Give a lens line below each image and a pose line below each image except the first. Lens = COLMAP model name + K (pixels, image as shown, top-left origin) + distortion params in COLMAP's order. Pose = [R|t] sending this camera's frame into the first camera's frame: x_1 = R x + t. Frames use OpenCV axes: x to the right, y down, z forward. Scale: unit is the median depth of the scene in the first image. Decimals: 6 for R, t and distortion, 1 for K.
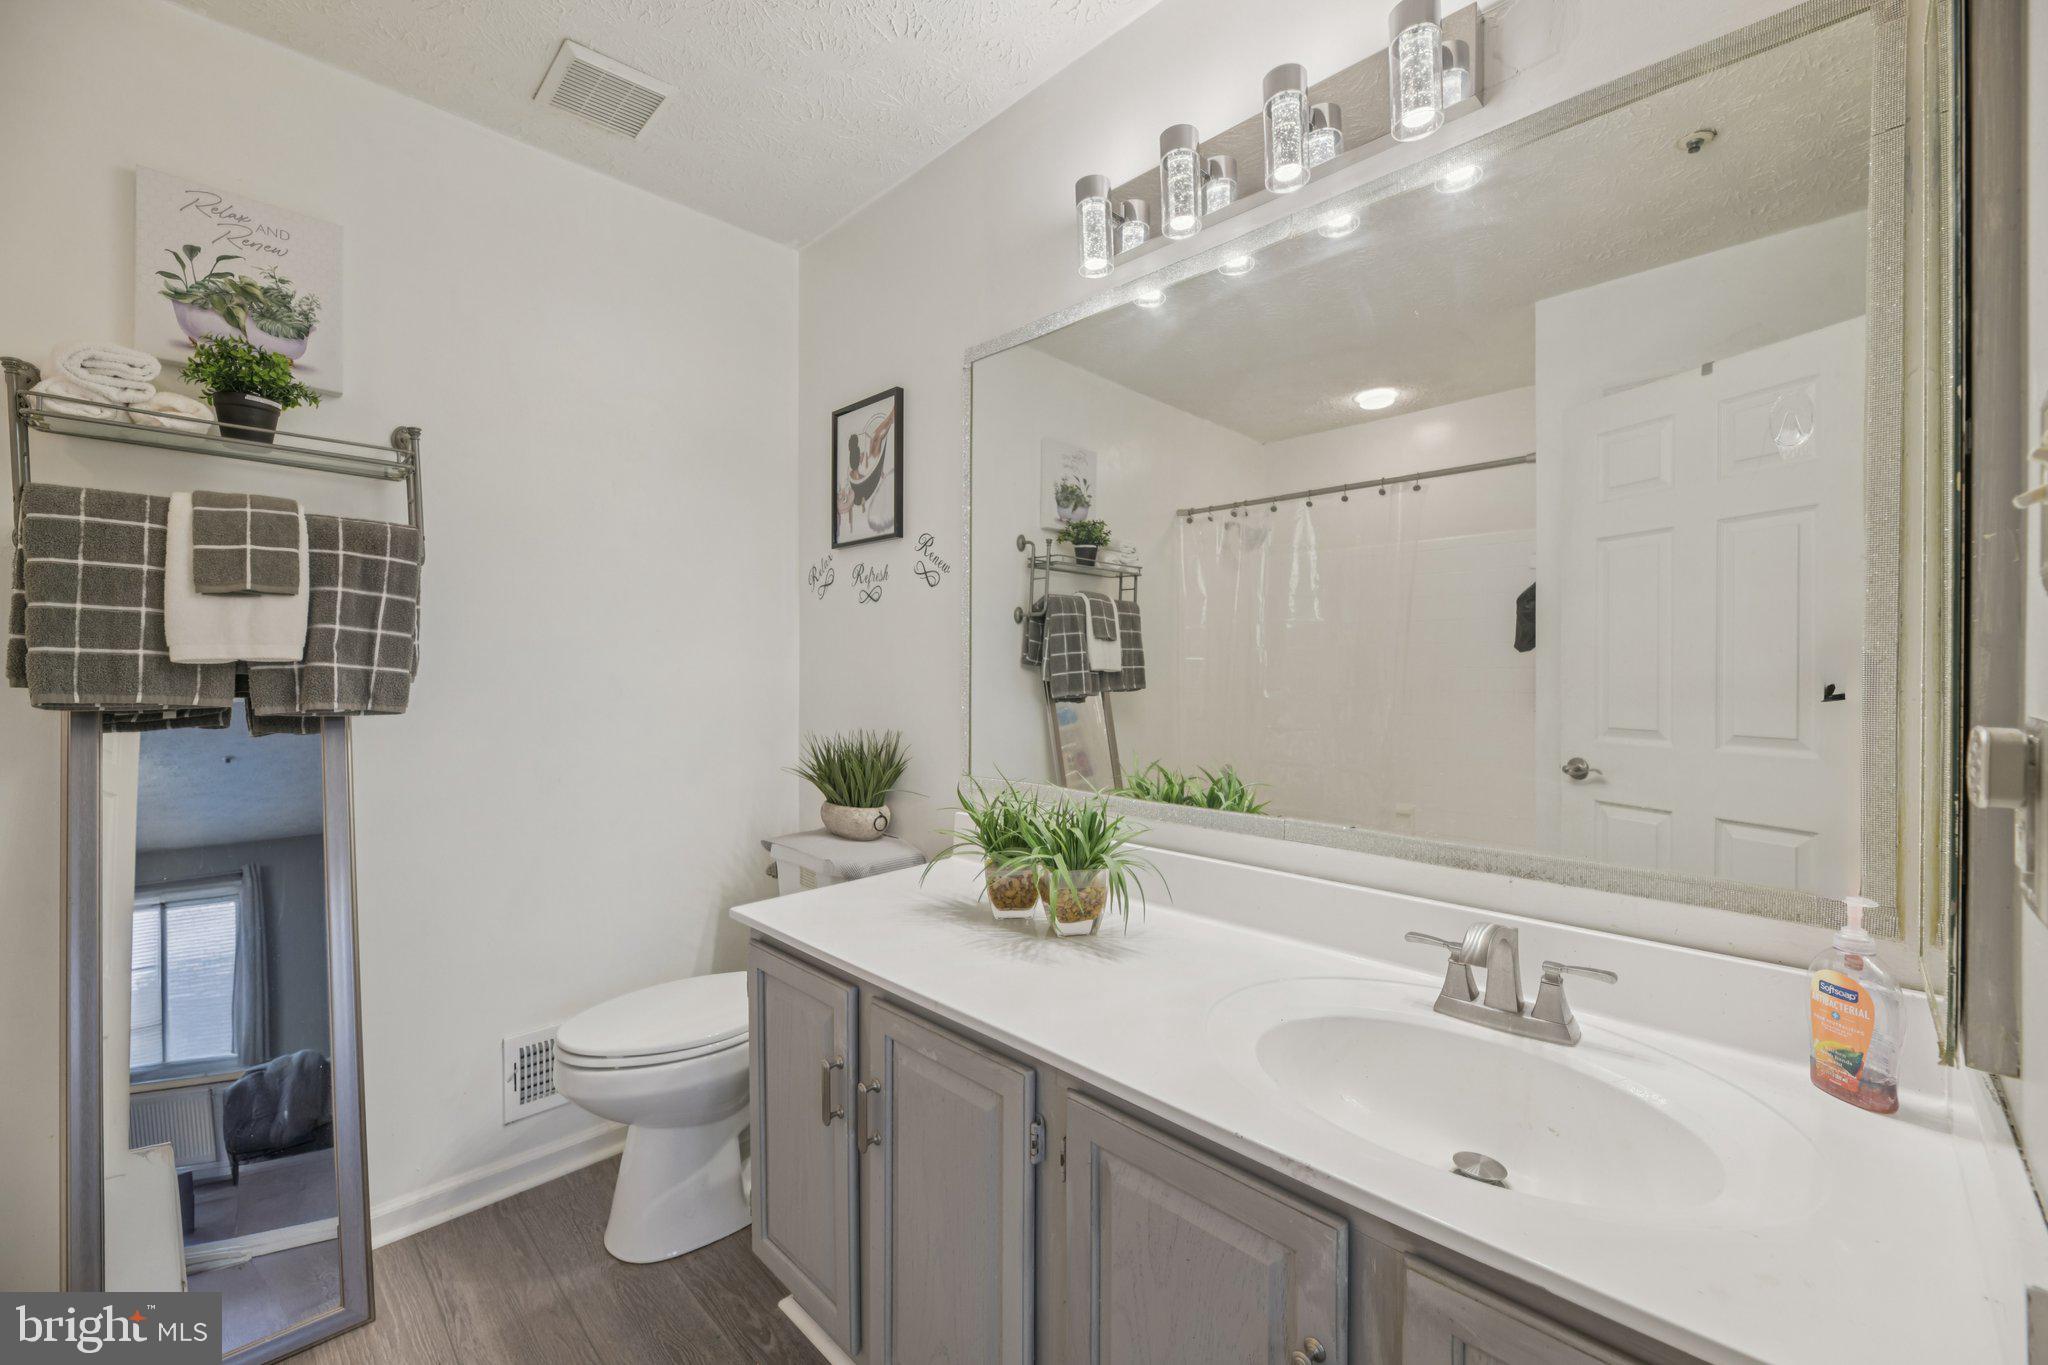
lens RADIAL K [[837.9, 0, 1072.0], [0, 837.9, 671.4], [0, 0, 1]] dist [-0.000507, -0.004584]
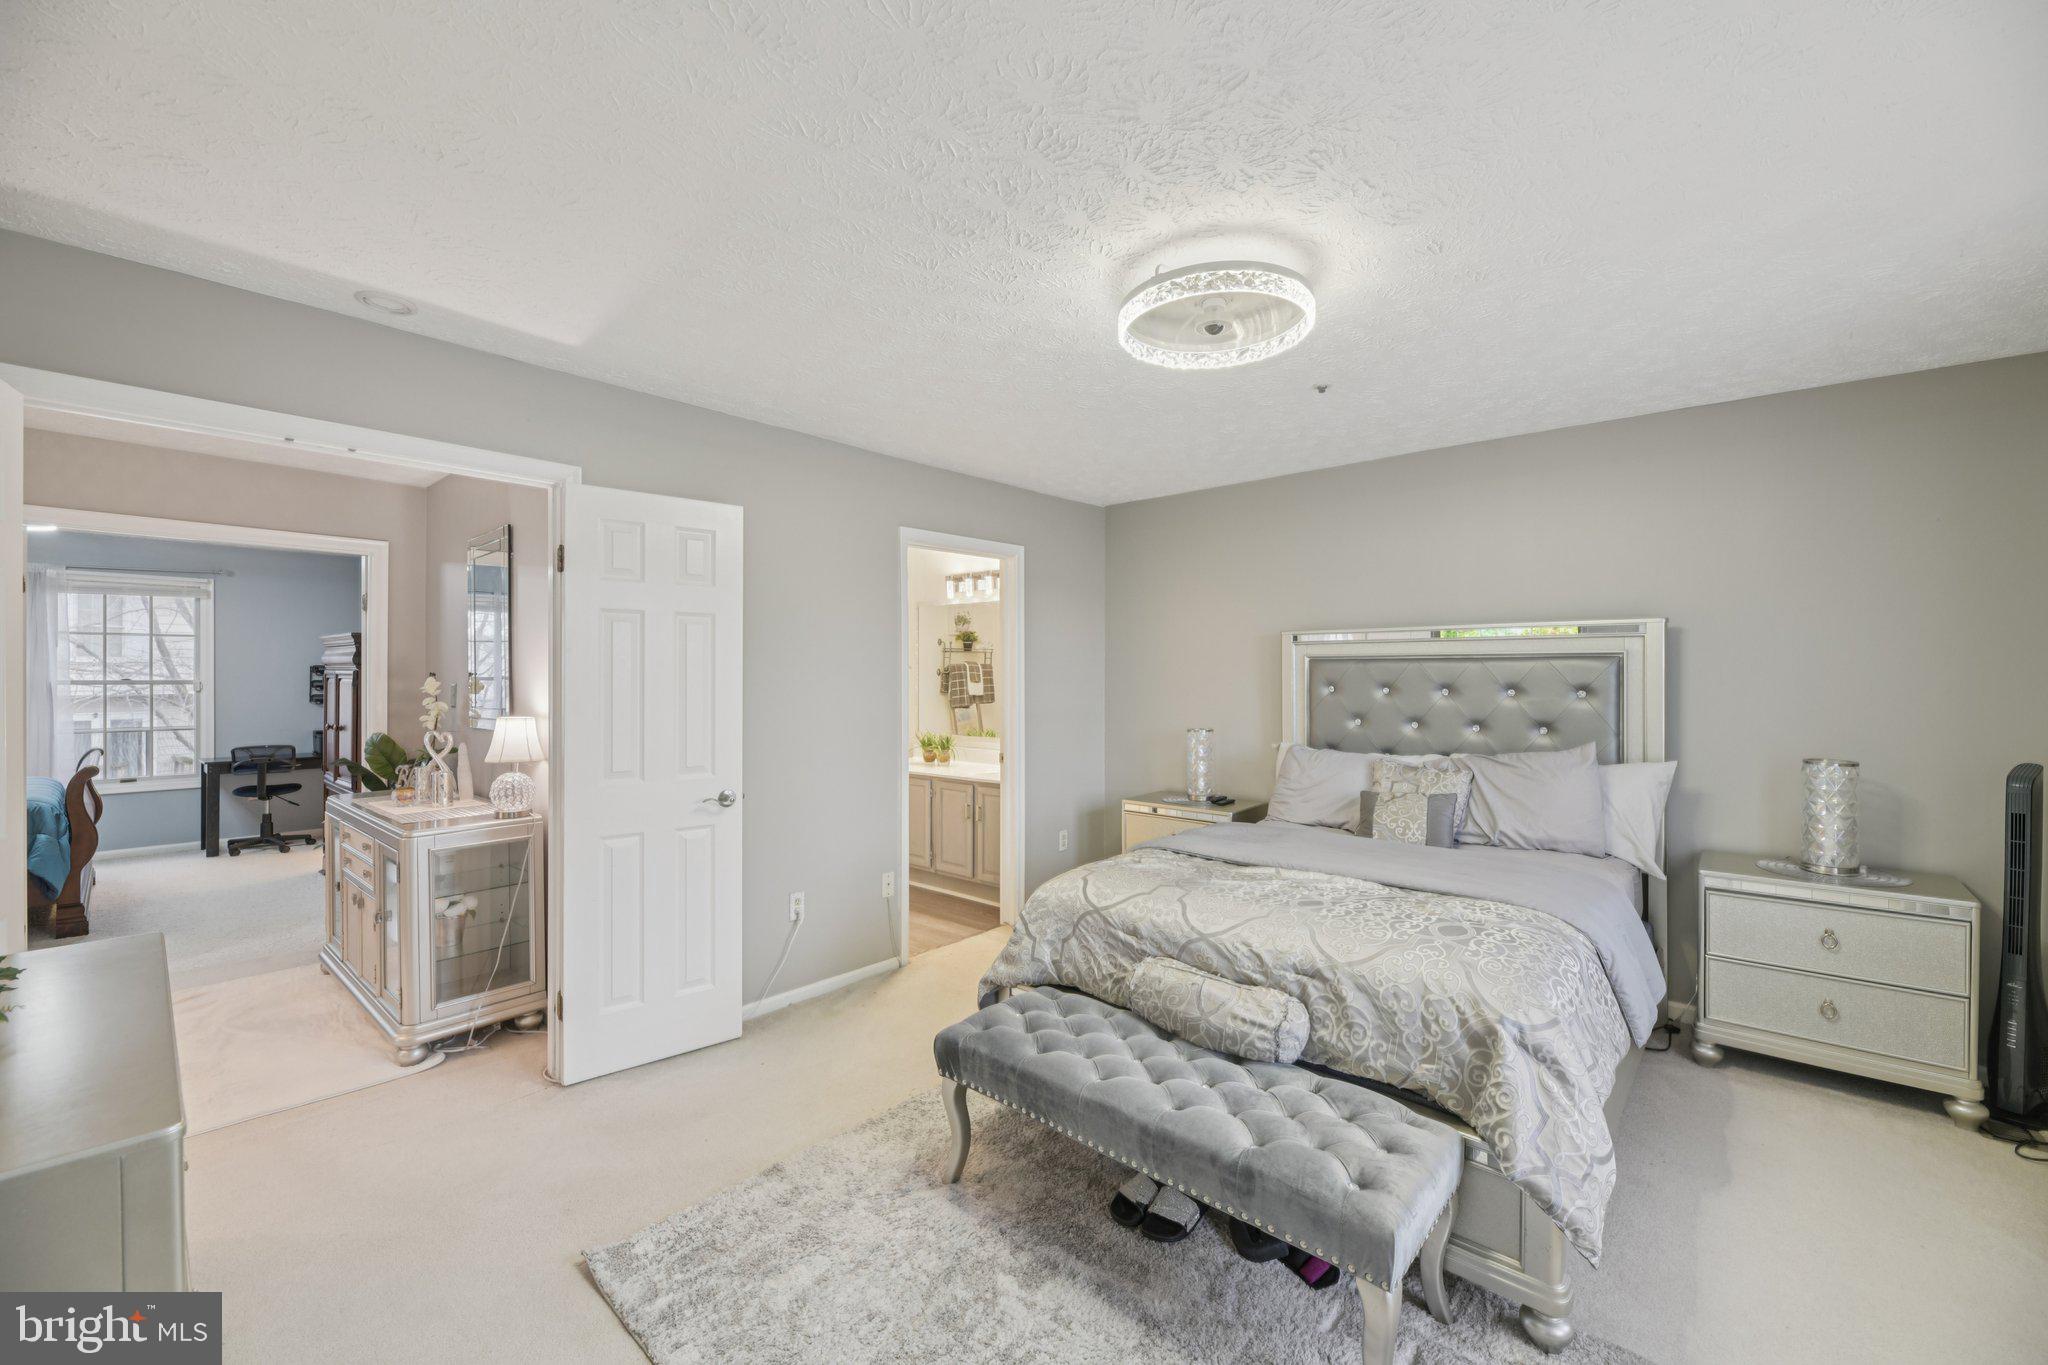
lens RADIAL K [[837.9, 0, 1072.0], [0, 837.9, 671.4], [0, 0, 1]] dist [-0.000507, -0.004584]
pose [[0.998111, -0.003914, 0.061306, 0.166224], [0.003876, 0.999992, 0.000752, -0.068399], [-0.061308, -0.000513, 0.998119, -1.379870]]
